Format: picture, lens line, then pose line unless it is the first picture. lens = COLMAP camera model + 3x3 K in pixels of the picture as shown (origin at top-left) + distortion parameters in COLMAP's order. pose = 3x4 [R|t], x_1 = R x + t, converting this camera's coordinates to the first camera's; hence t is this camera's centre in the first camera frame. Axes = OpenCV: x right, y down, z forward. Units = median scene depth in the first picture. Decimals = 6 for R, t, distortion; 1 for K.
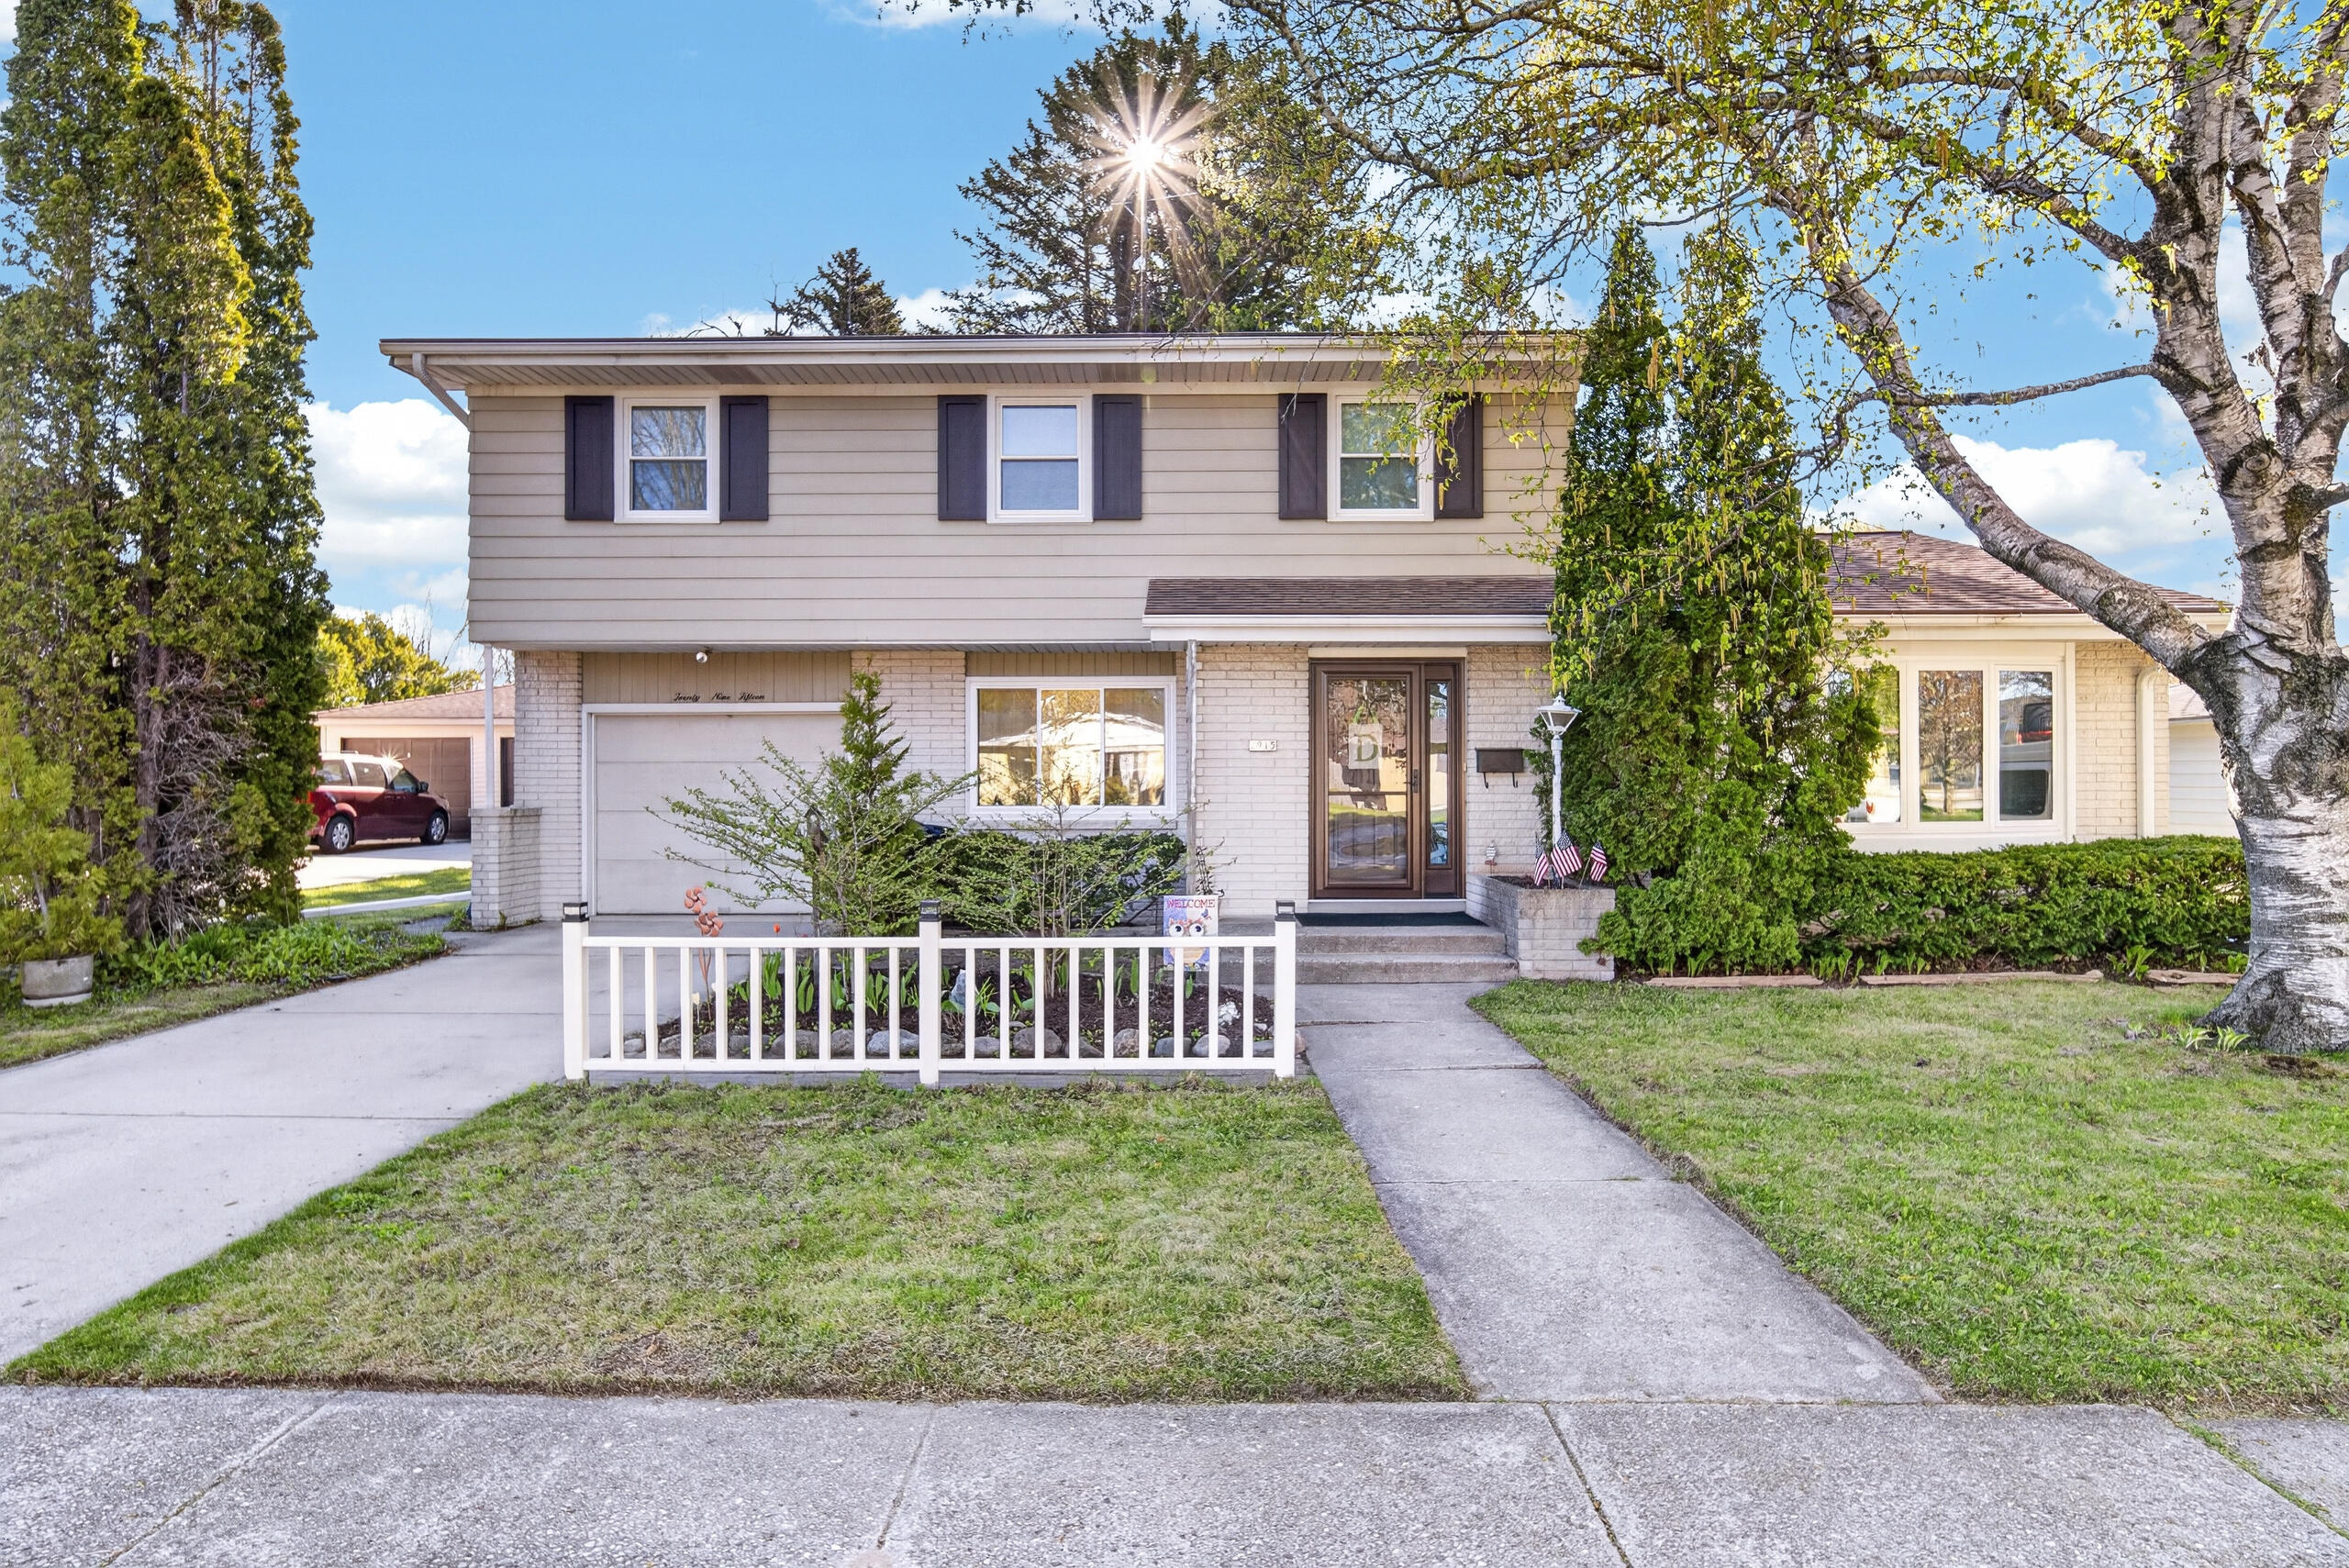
lens RADIAL K [[829.0, 0, 1164.5], [0, 829.0, 773.7], [0, 0, 1]] dist [-0.001994, -0.000370]
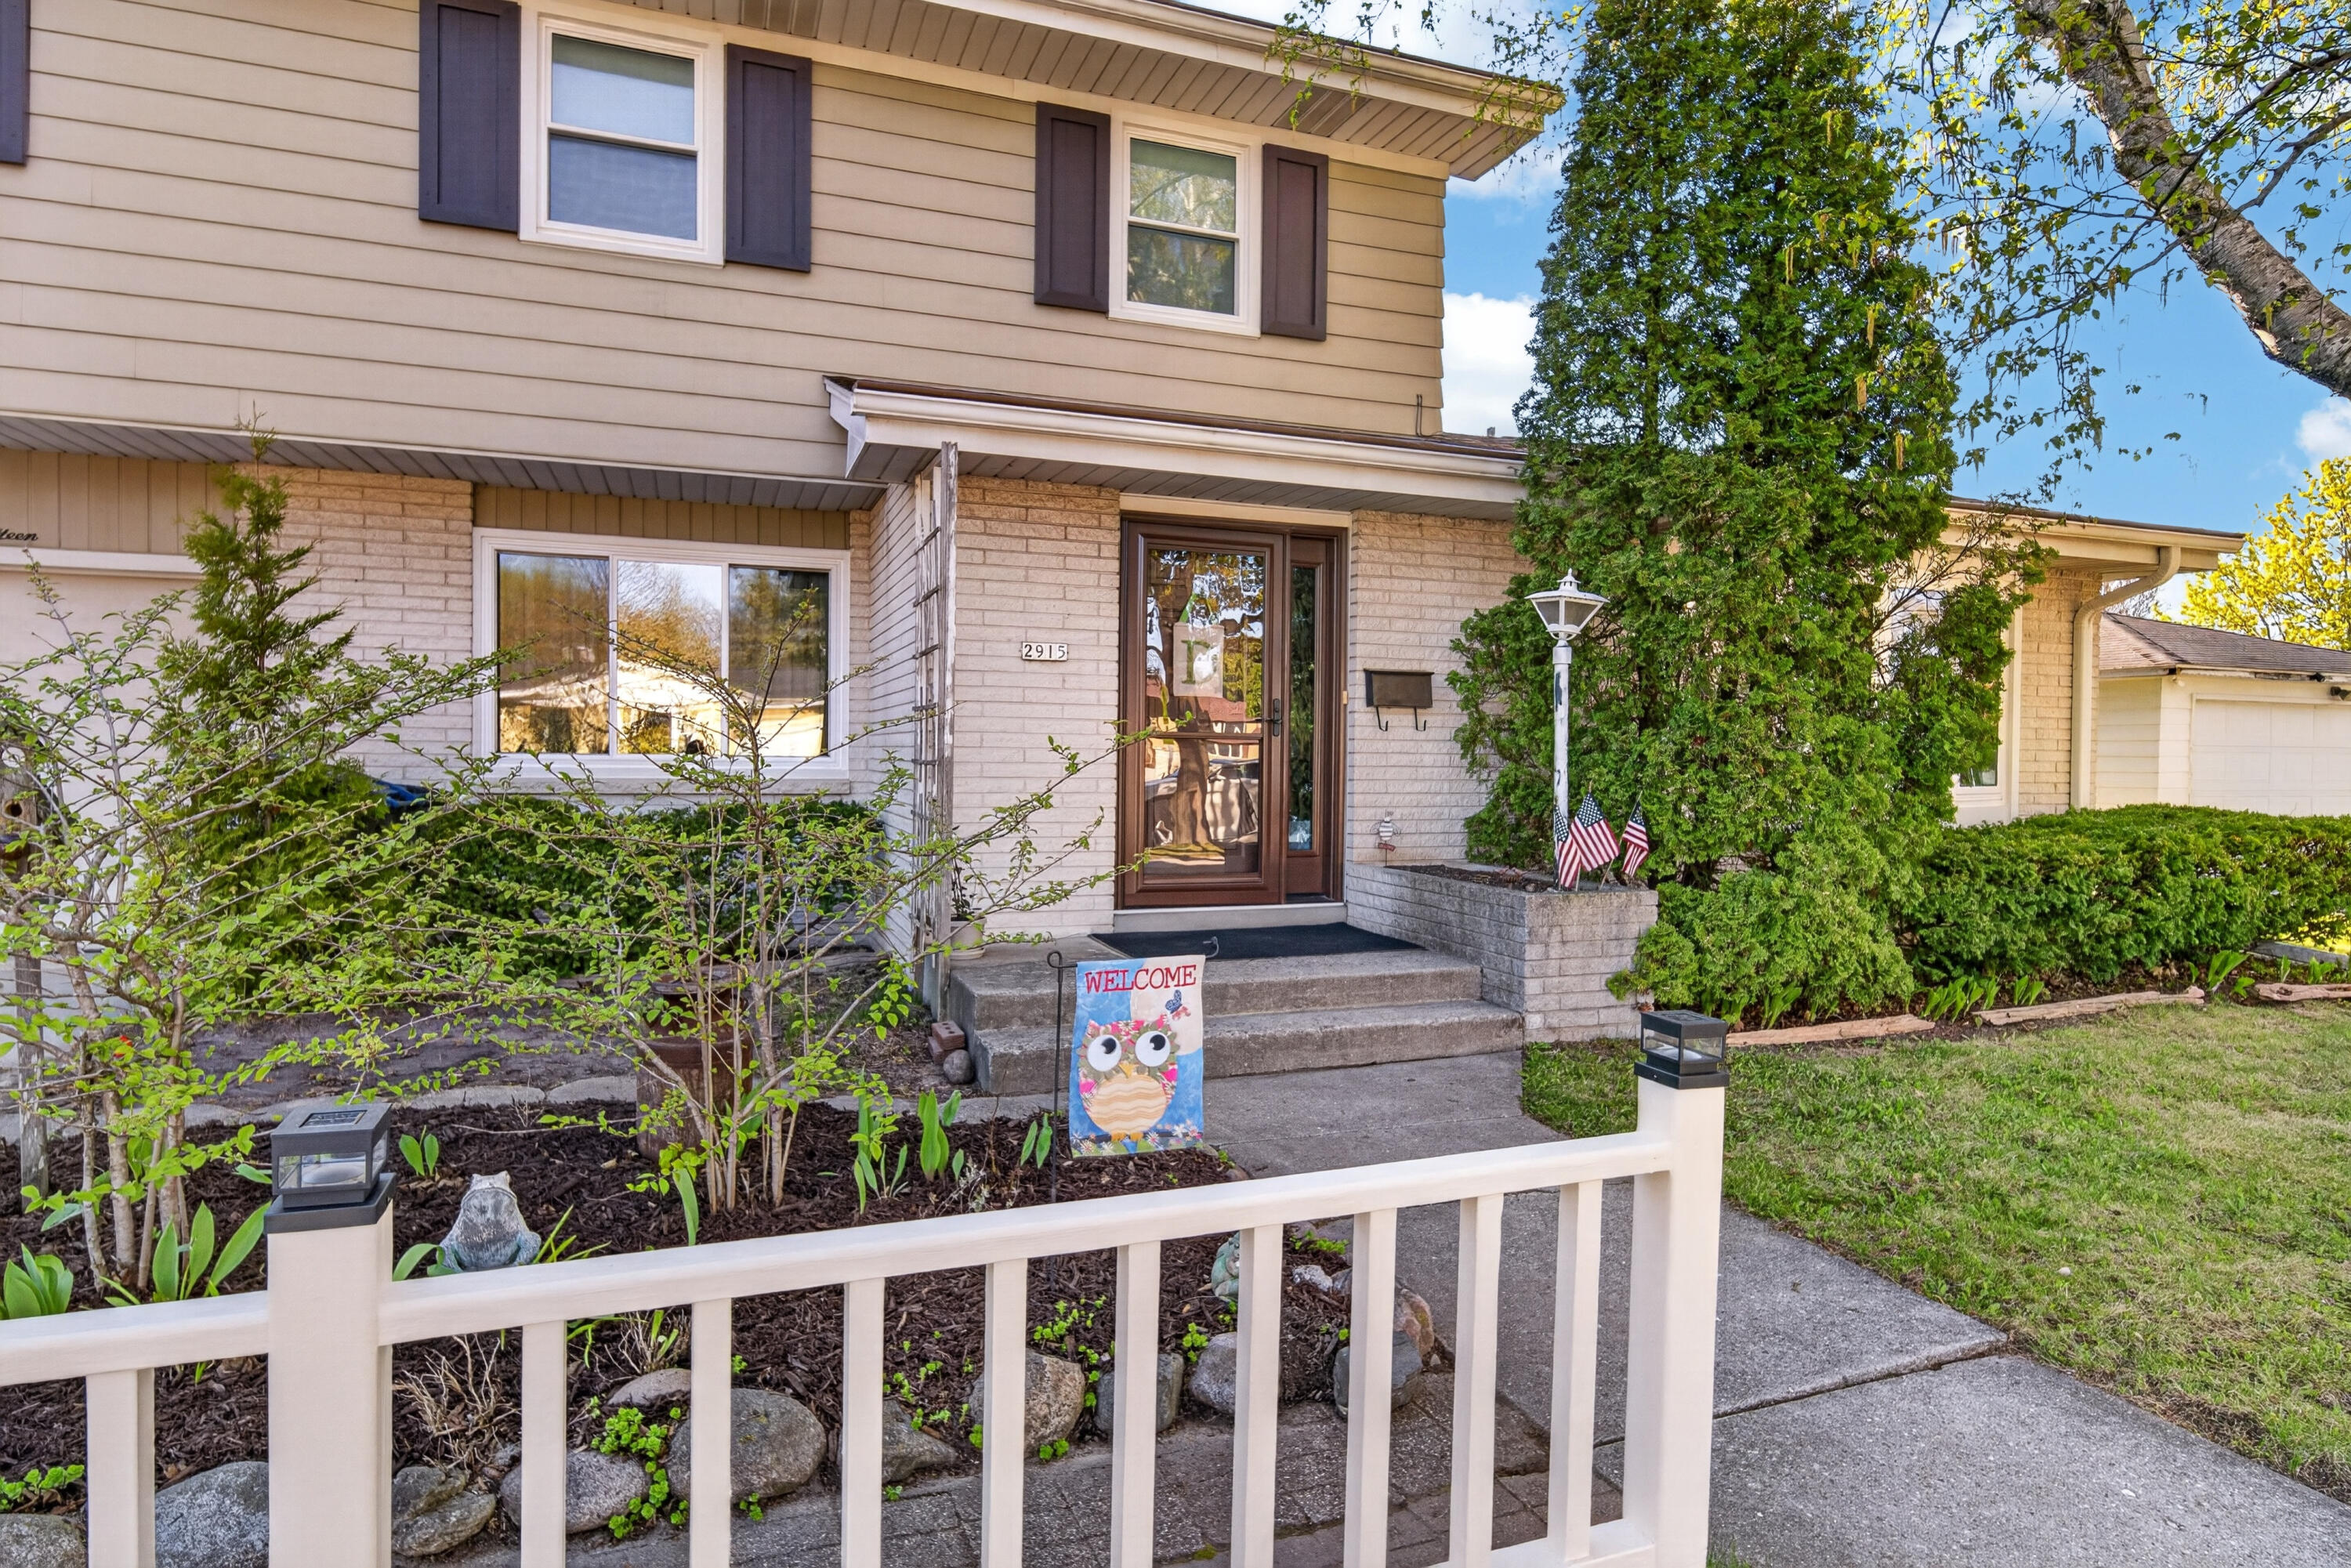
lens RADIAL K [[1198.3, 0, 1171.0], [0, 1198.3, 750.3], [0, 0, 1]] dist [-0.002532, -0.000531]
pose [[0.956918, 0.012906, 0.290071, -0.038812], [-0.021500, 0.999419, 0.026460, 0.011109], [-0.289561, -0.031557, 0.956639, 0.149811]]
